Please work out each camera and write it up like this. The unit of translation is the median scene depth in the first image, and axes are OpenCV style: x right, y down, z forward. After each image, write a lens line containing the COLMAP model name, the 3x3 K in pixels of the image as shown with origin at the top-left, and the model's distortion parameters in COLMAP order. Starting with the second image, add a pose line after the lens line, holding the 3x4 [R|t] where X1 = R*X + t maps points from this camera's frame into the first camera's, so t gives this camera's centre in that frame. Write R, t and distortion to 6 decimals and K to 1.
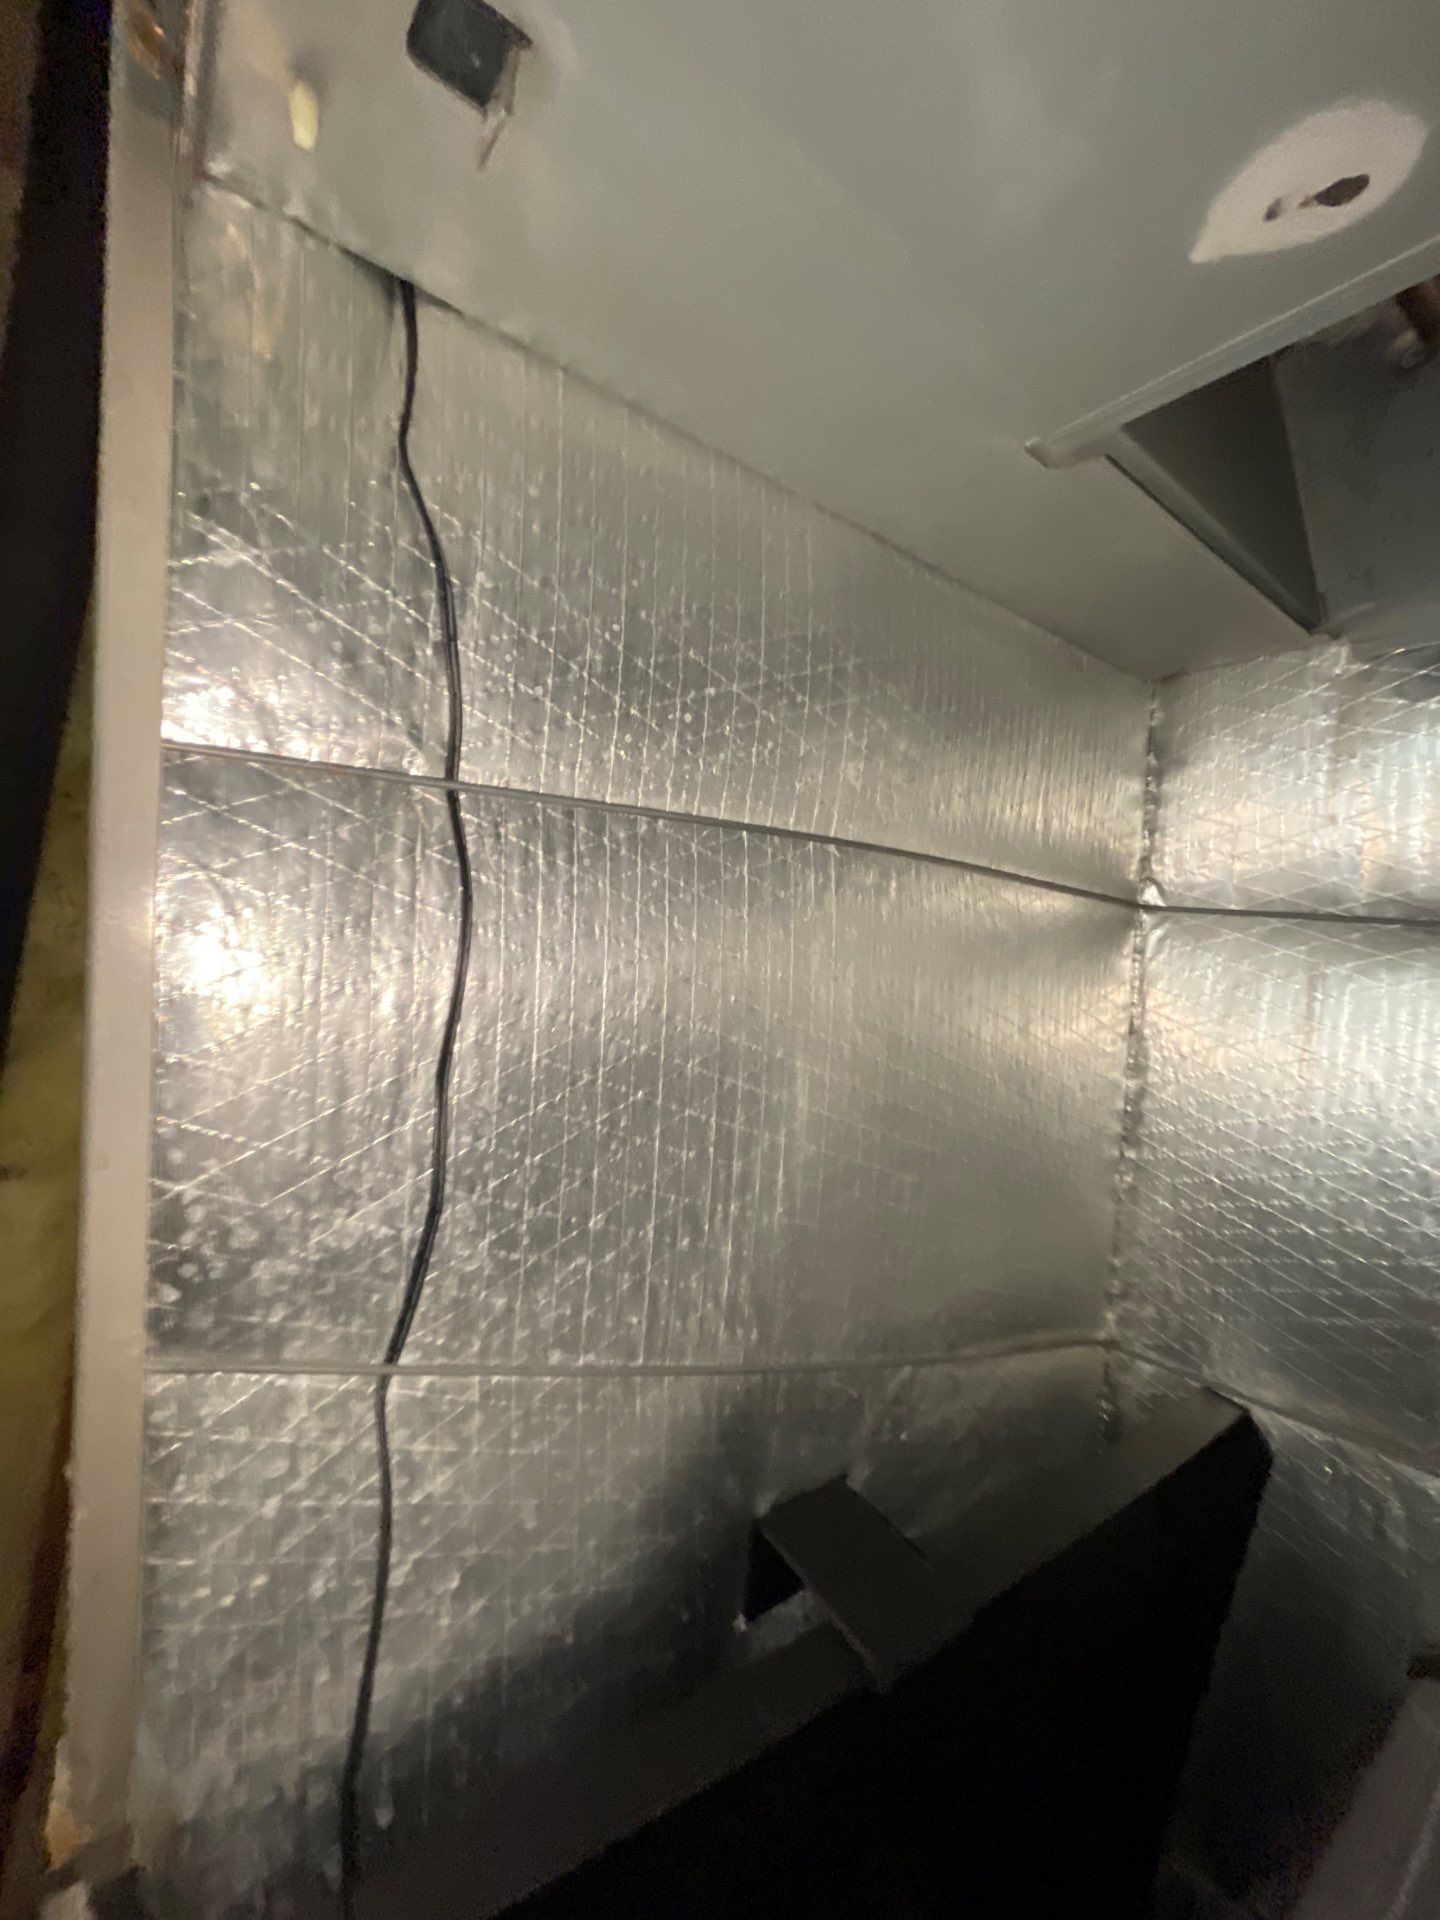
lens RADIAL K [[773.4, 0, 720.8], [0, 773.4, 957.3], [0, 0, 1]] dist [-0.002788, -0.000224]
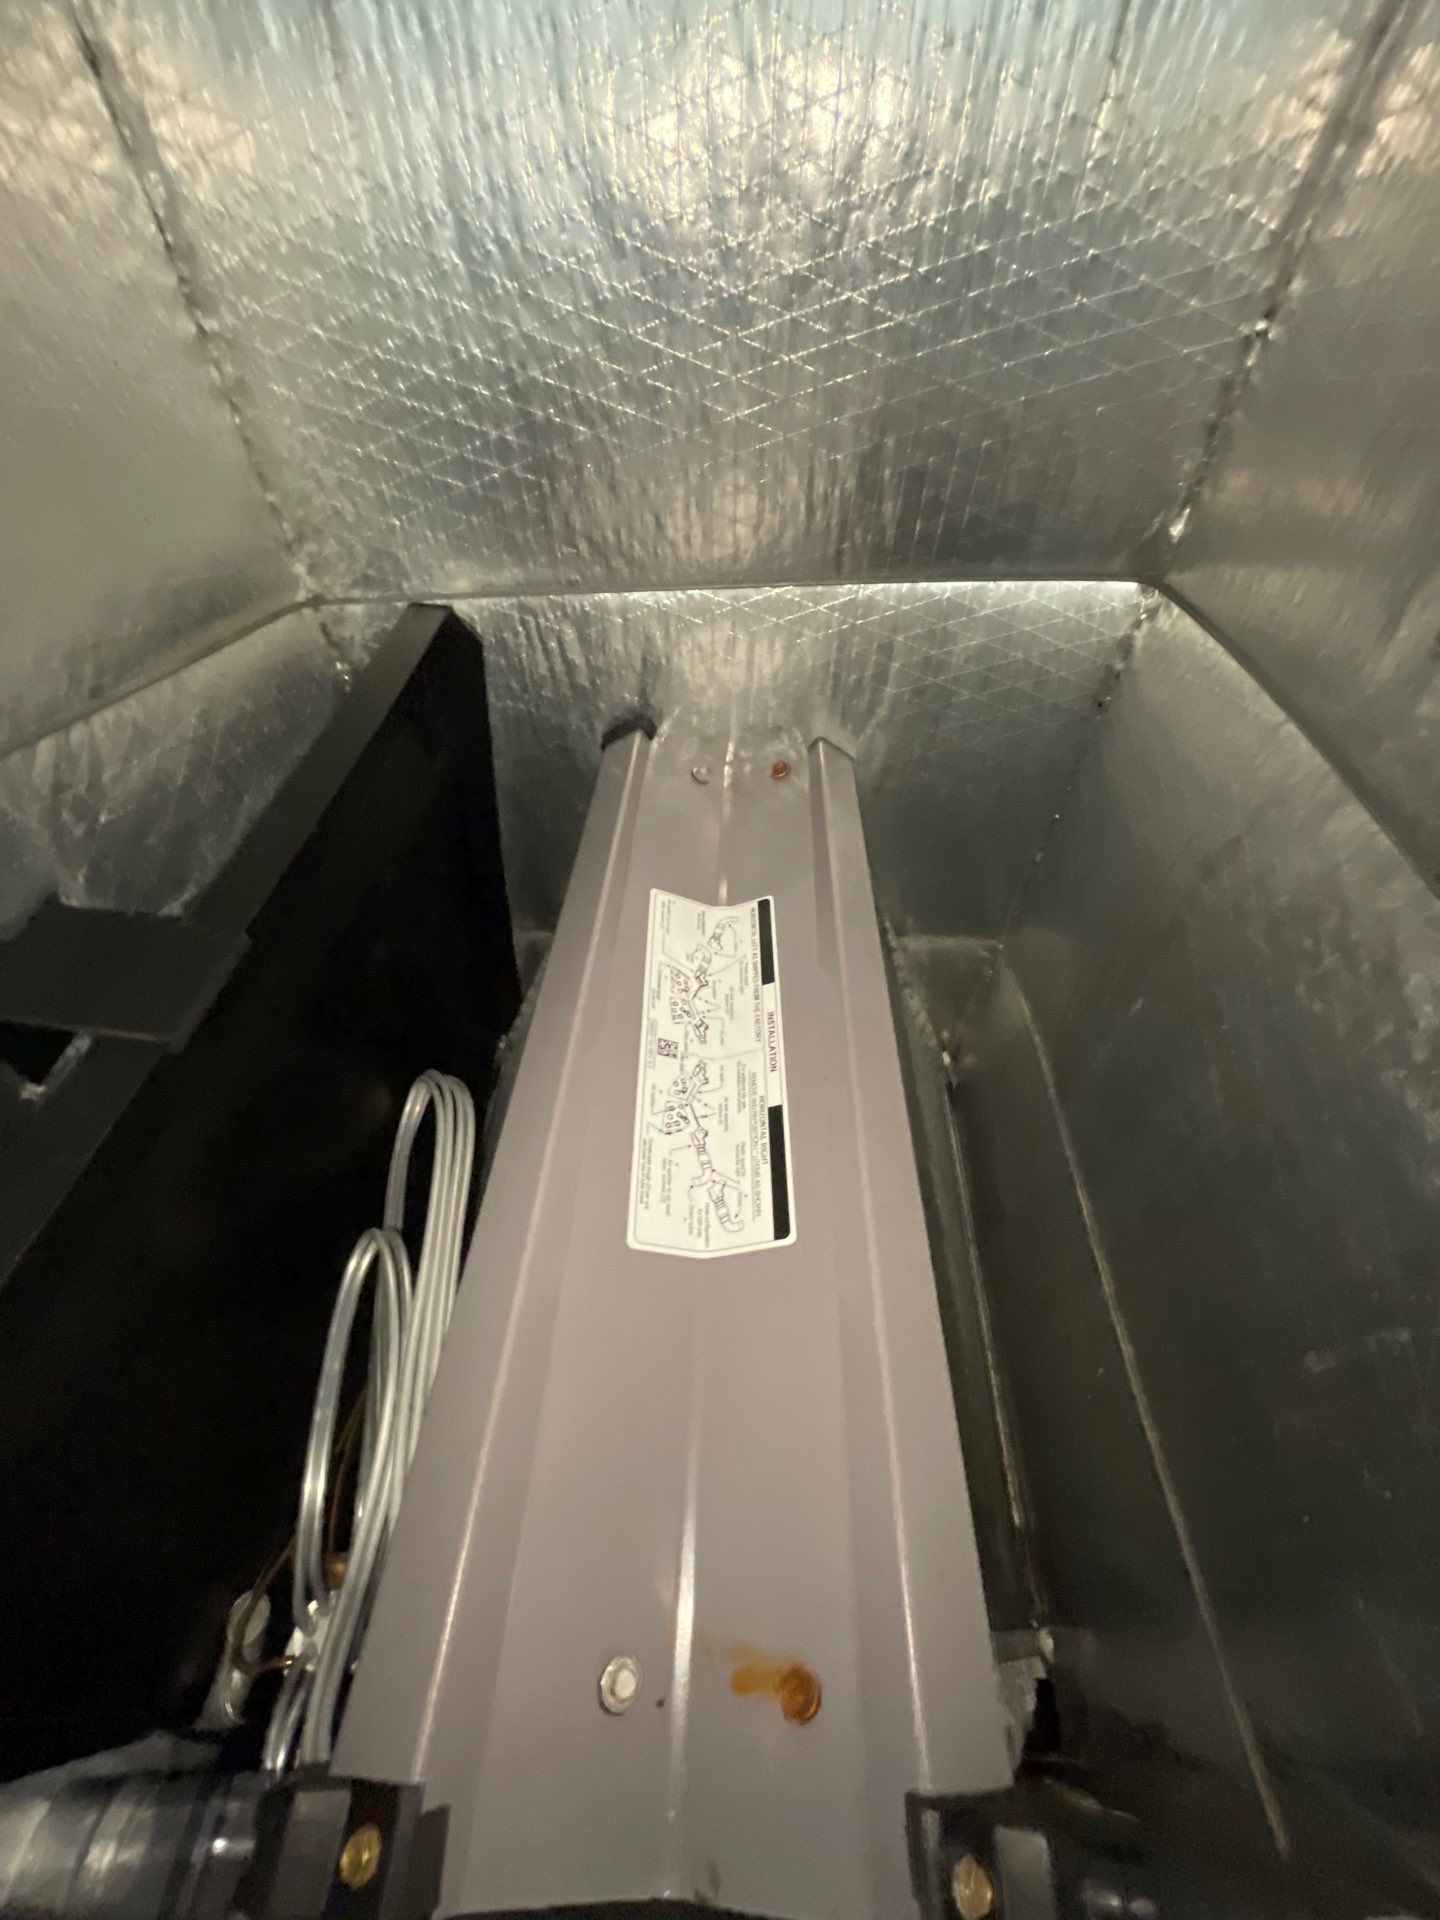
lens RADIAL K [[773.4, 0, 720.9], [0, 773.4, 962.0], [0, 0, 1]] dist [-0.002788, -0.000224]
pose [[0.636092, -0.628815, 0.447189, 0.269062], [0.059290, 0.617668, 0.784201, 0.166678], [-0.769332, -0.472310, 0.430176, 0.118374]]
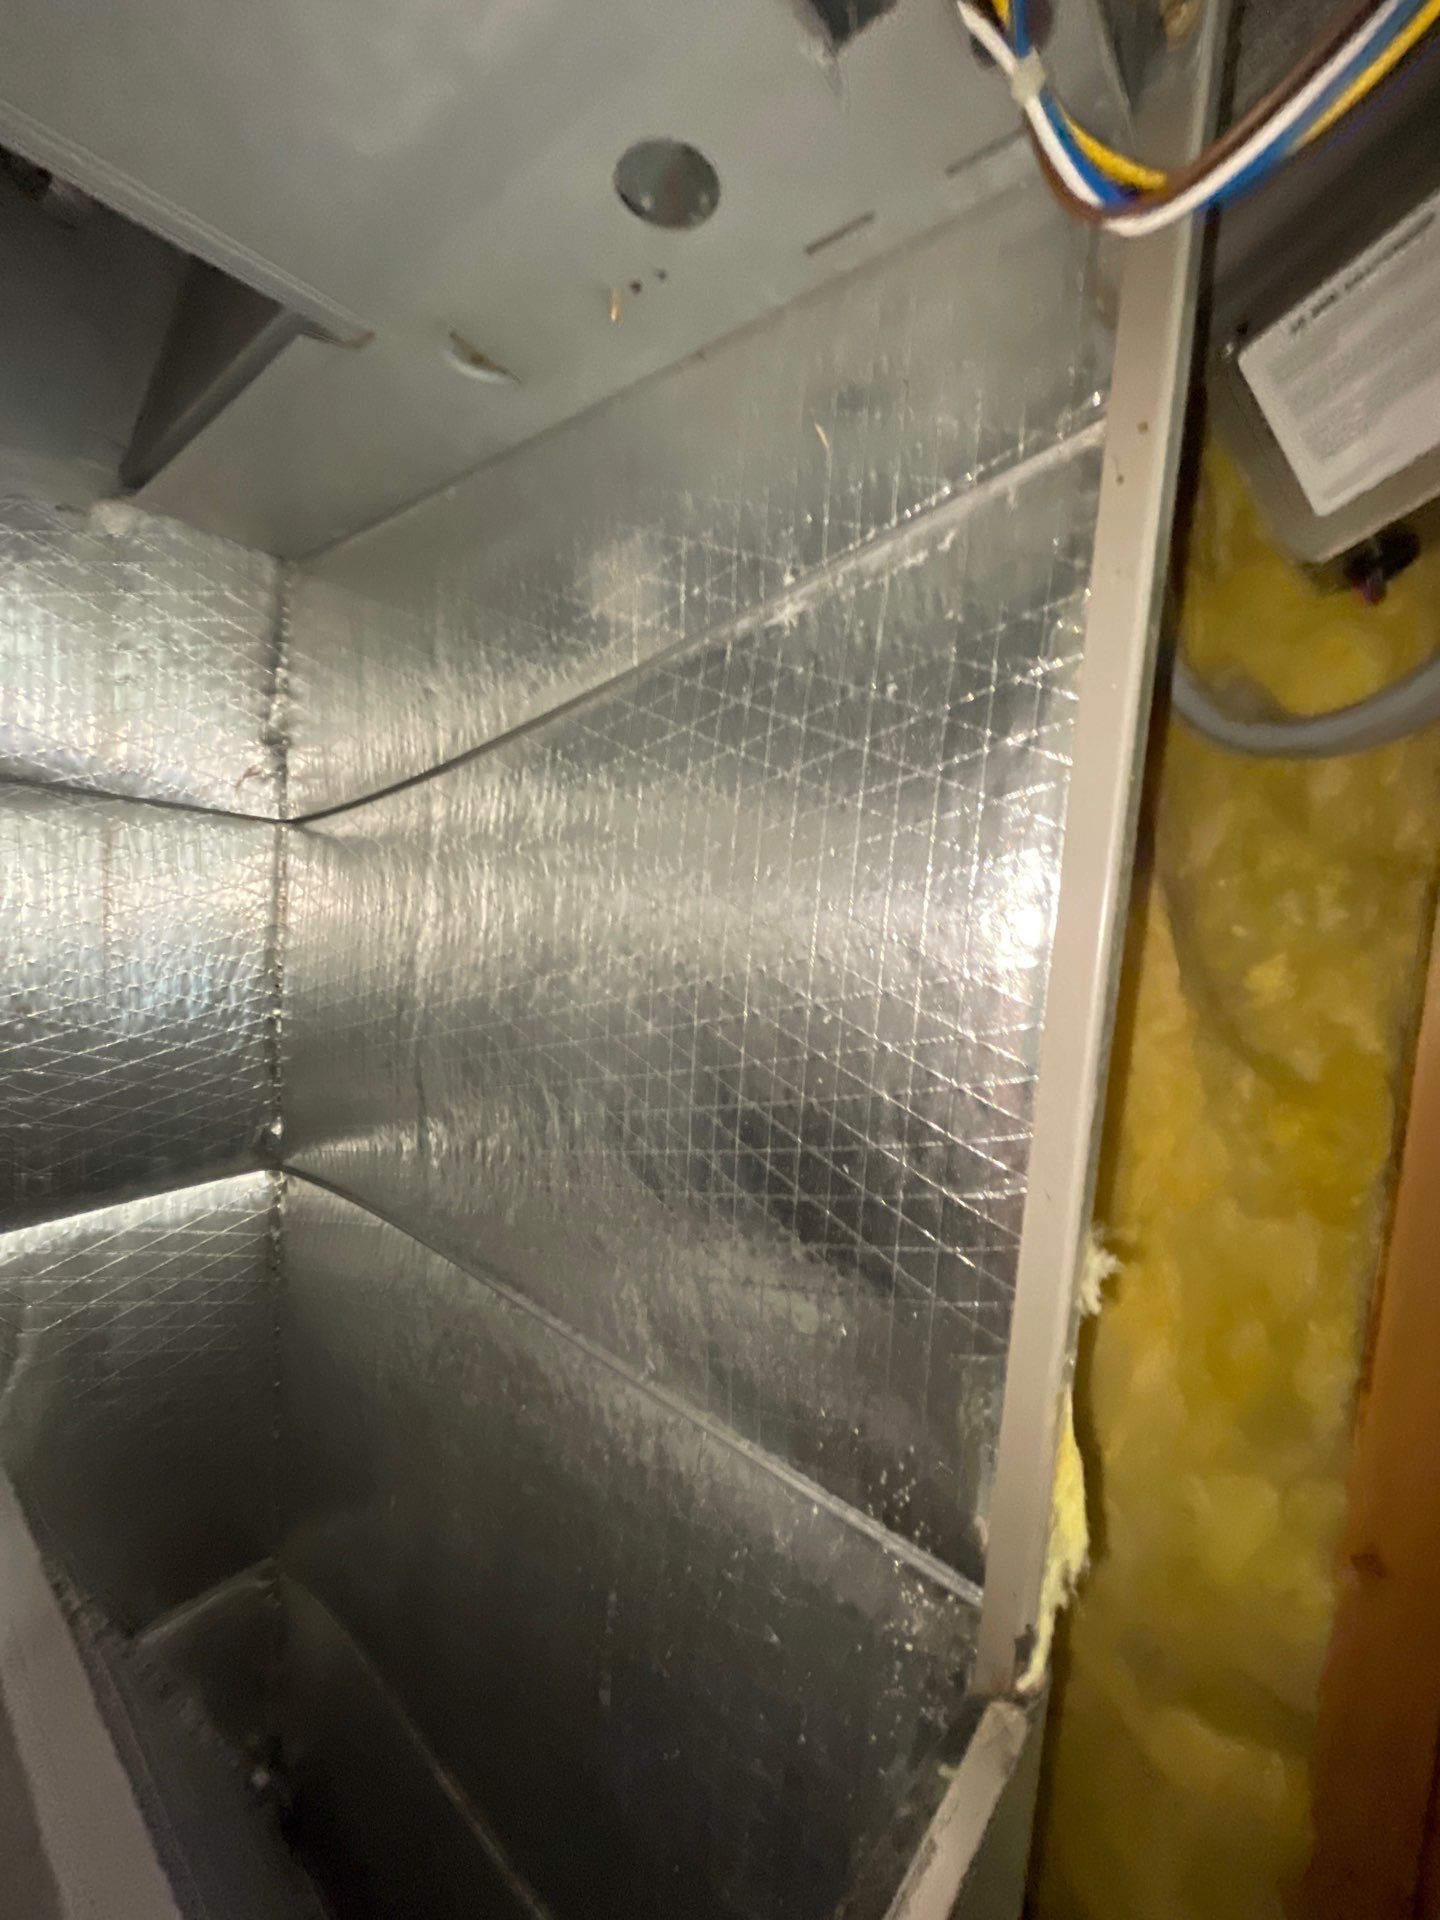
lens RADIAL K [[773.4, 0, 723.6], [0, 773.4, 957.1], [0, 0, 1]] dist [-0.002788, -0.000224]
pose [[-0.210255, -0.164629, 0.963686, -0.097303], [-0.045568, 0.986299, 0.158550, 0.053465], [-0.976584, -0.010578, -0.214876, -0.228266]]
